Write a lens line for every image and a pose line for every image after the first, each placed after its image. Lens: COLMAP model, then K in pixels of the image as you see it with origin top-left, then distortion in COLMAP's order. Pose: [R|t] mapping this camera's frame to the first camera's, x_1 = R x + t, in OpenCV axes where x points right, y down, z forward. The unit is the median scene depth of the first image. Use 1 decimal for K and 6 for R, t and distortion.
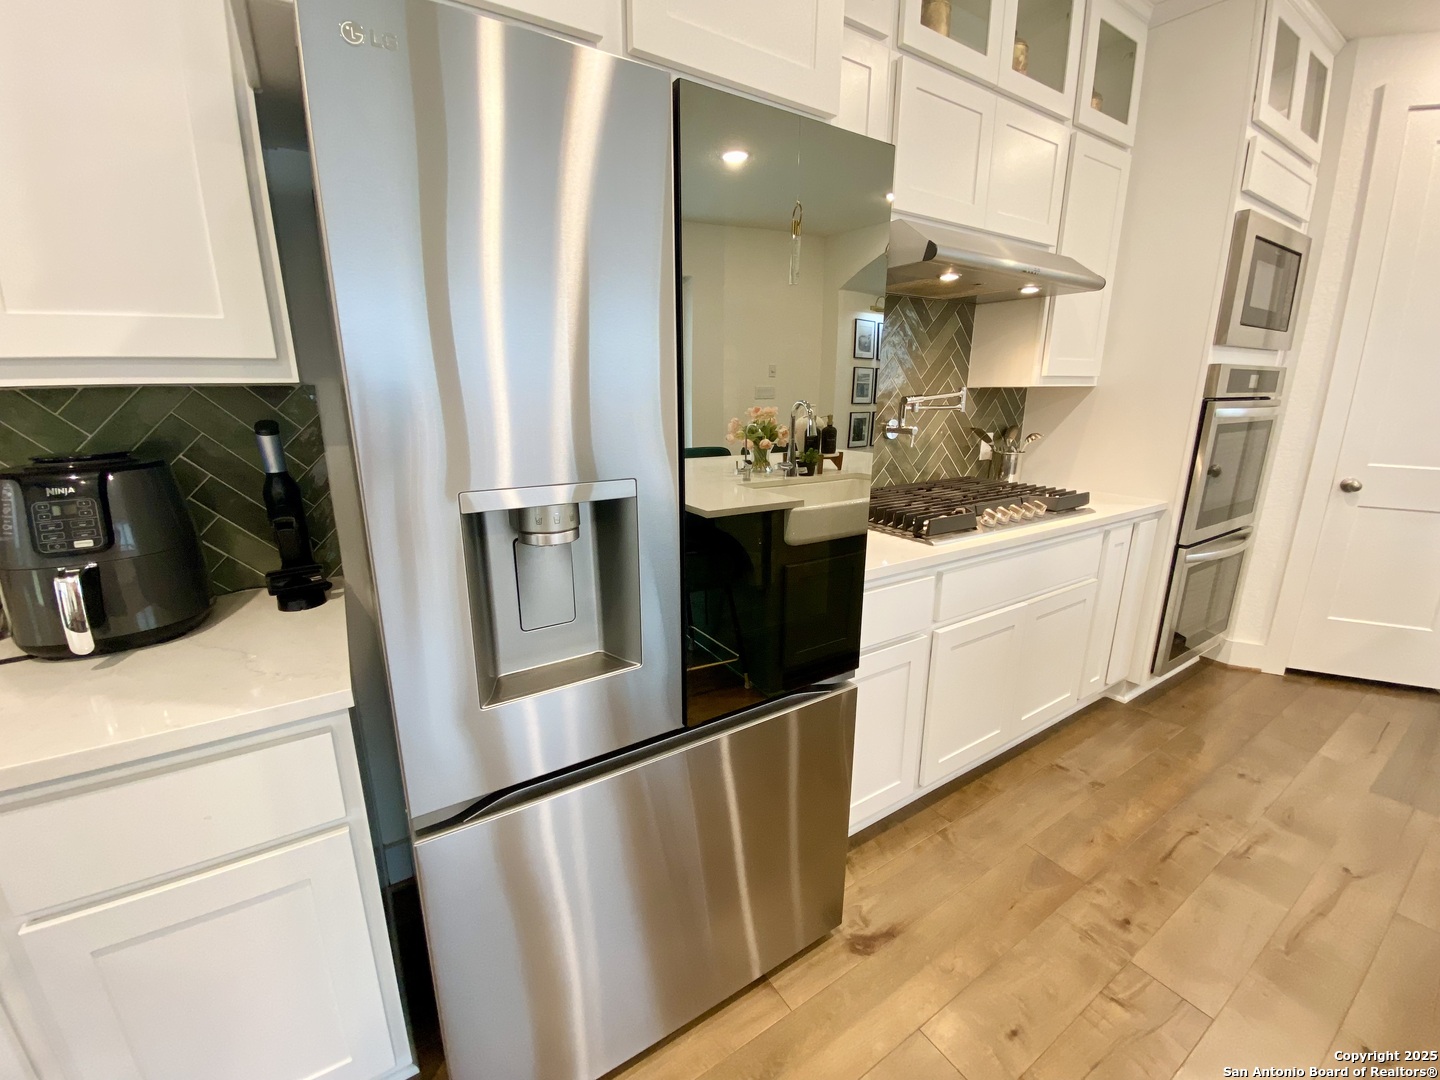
lens RADIAL K [[571.1, 0, 715.6], [0, 571.1, 535.4], [0, 0, 1]] dist [0.013383, -0.017039]
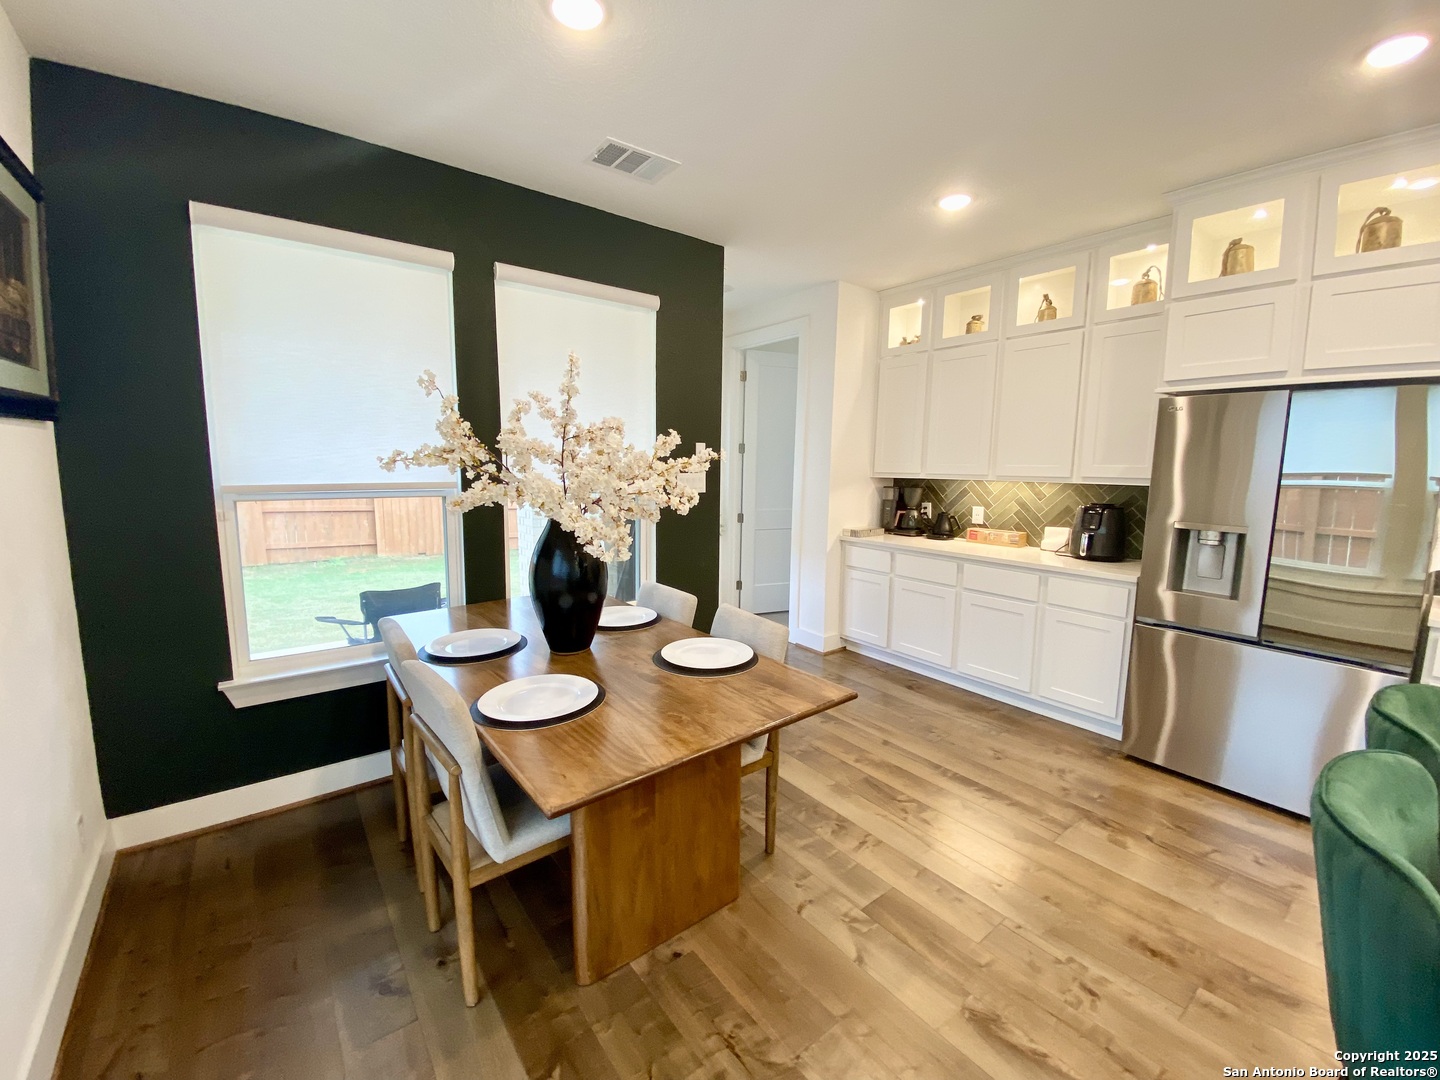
lens RADIAL K [[577.4, 0, 725.4], [0, 577.4, 538.6], [0, 0, 1]] dist [0.030153, -0.023607]
pose [[0.119311, 0.137858, -0.983240, 0.979574], [-0.254826, 0.961392, 0.103873, 0.127634], [0.959598, 0.238162, 0.149834, -0.771756]]
